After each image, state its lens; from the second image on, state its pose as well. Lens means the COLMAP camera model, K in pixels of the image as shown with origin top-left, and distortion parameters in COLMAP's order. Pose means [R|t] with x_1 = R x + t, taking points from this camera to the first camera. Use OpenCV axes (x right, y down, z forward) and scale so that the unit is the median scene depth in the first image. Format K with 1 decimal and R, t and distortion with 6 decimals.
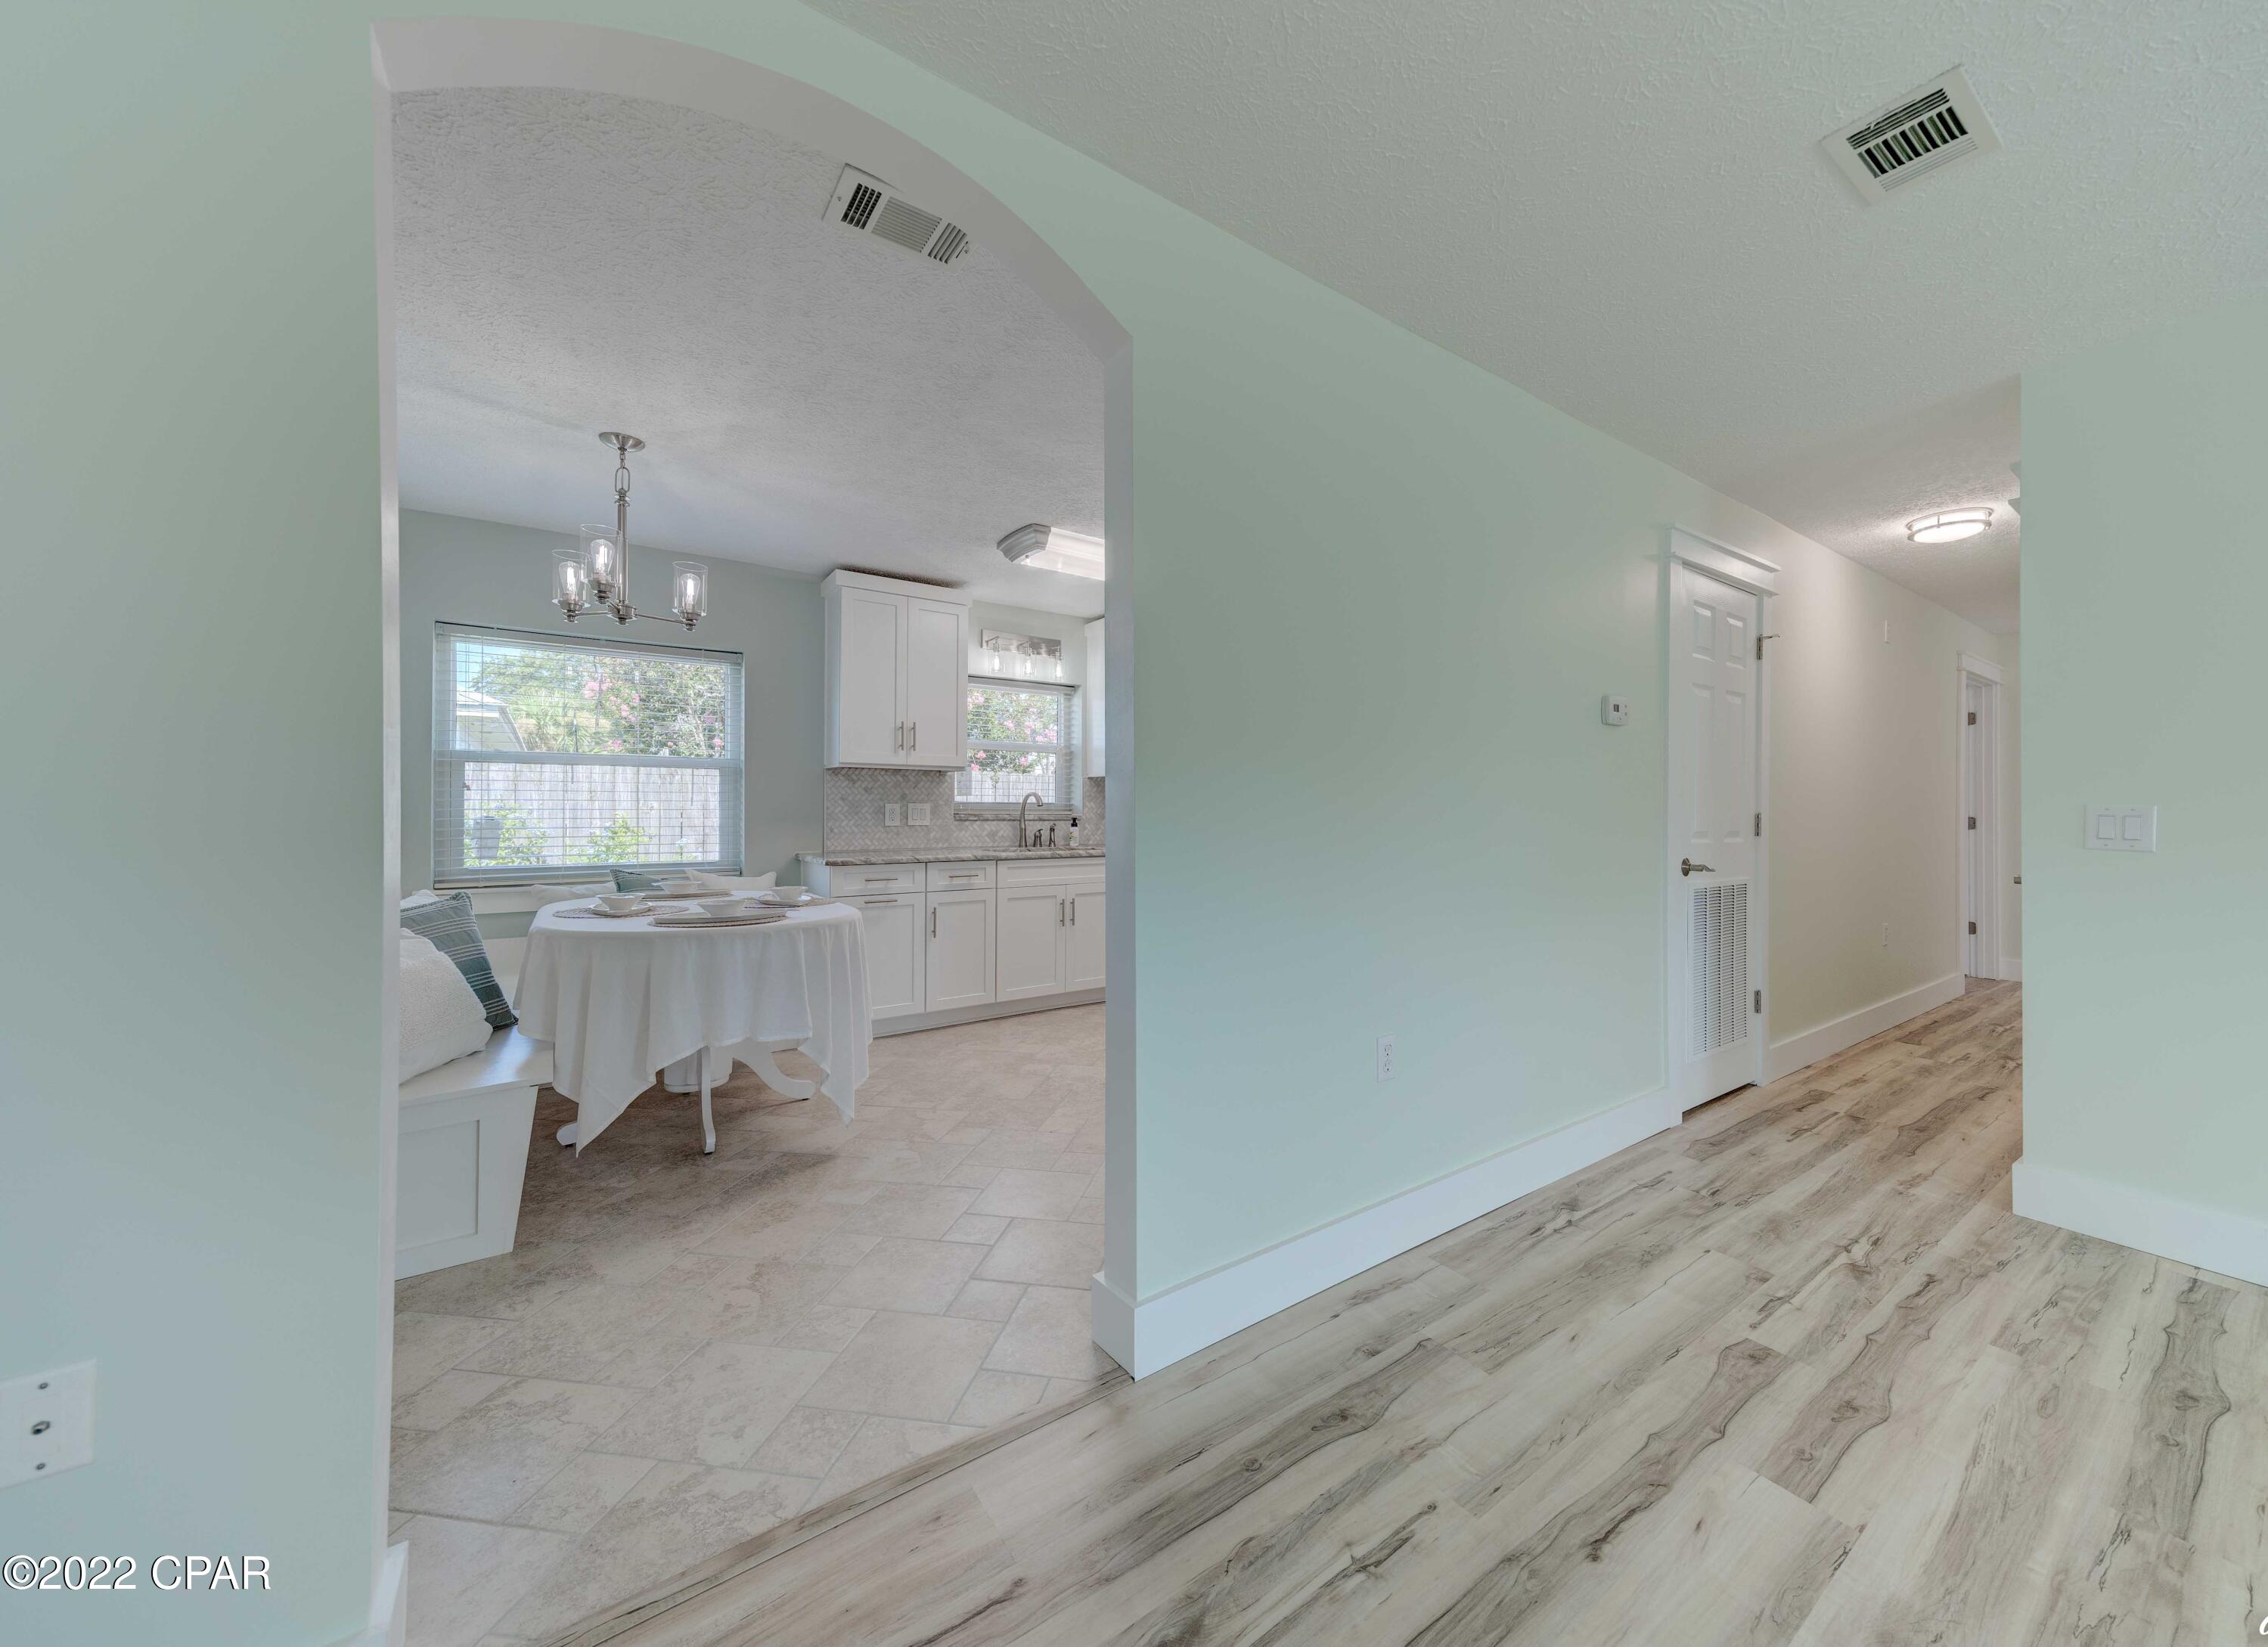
lens RADIAL K [[797.8, 0, 1135.5], [0, 797.8, 807.9], [0, 0, 1]] dist [0.001638, 0.000023]
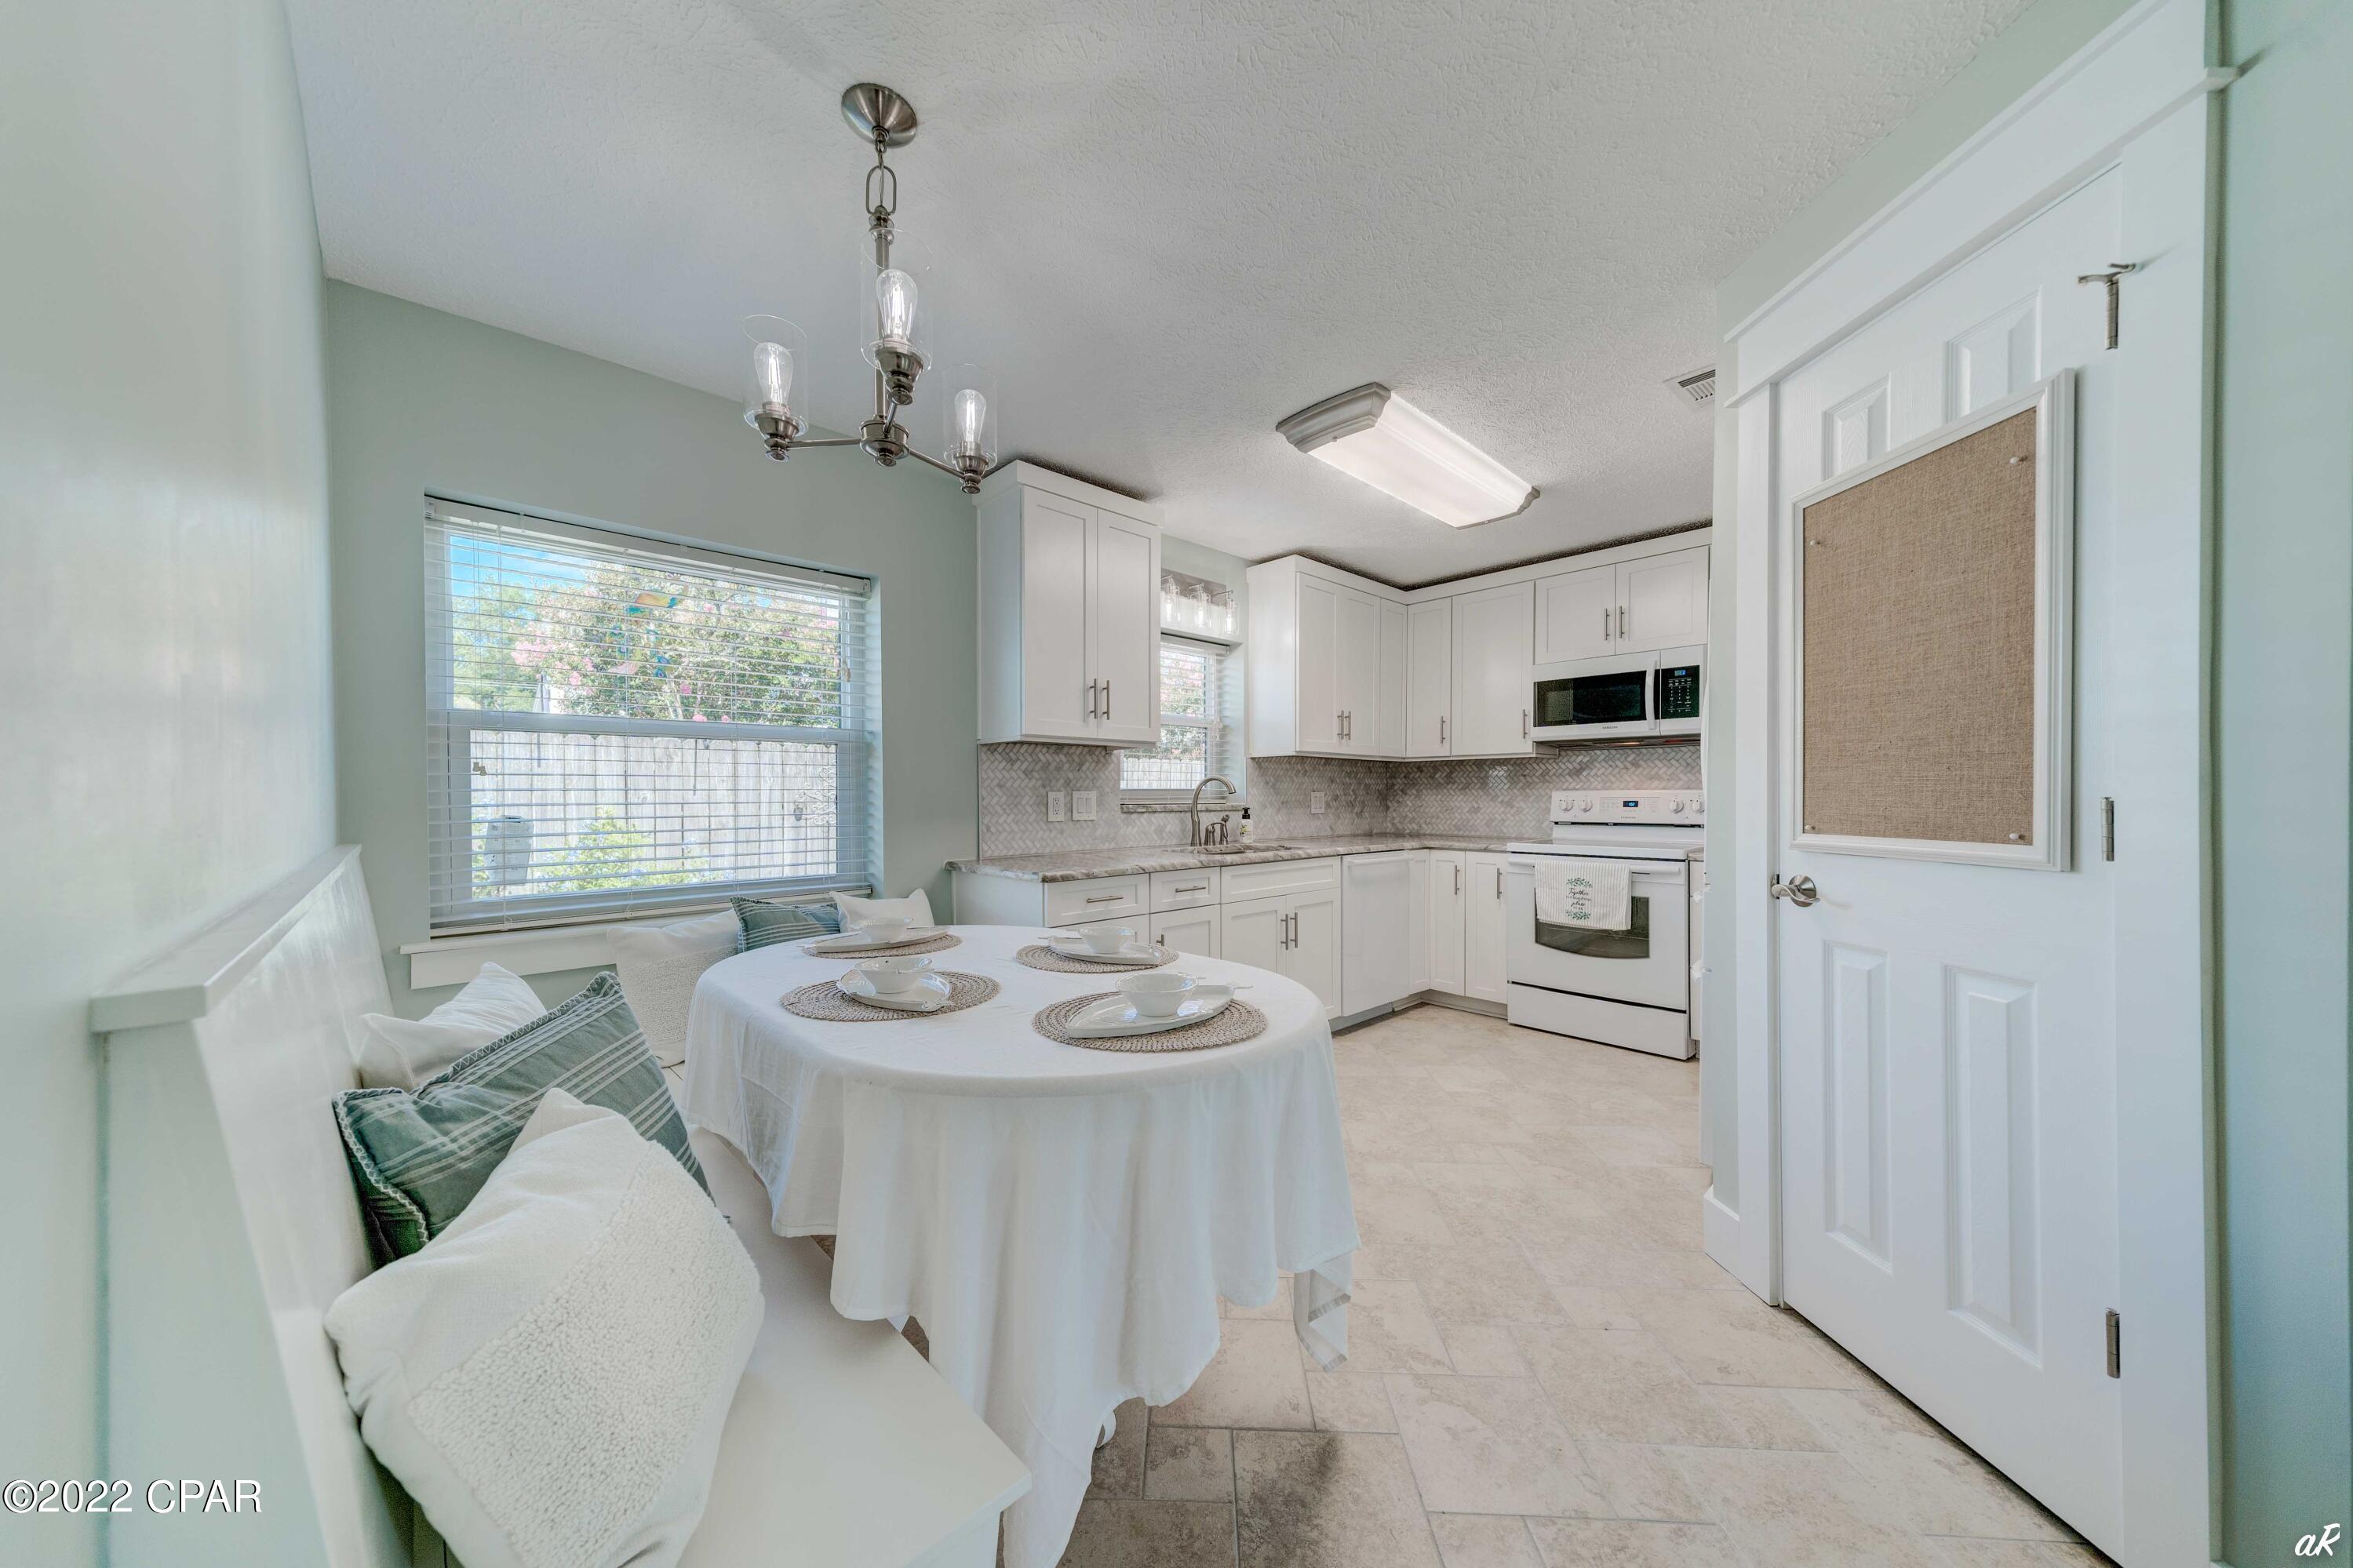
lens RADIAL K [[805.2, 0, 1174.1], [0, 805.2, 796.1], [0, 0, 1]] dist [0.005347, -0.000115]
pose [[0.993196, -0.008128, 0.116173, -0.306828], [0.007726, 0.999963, 0.003908, -0.003126], [-0.116201, -0.002984, 0.993221, 0.261431]]
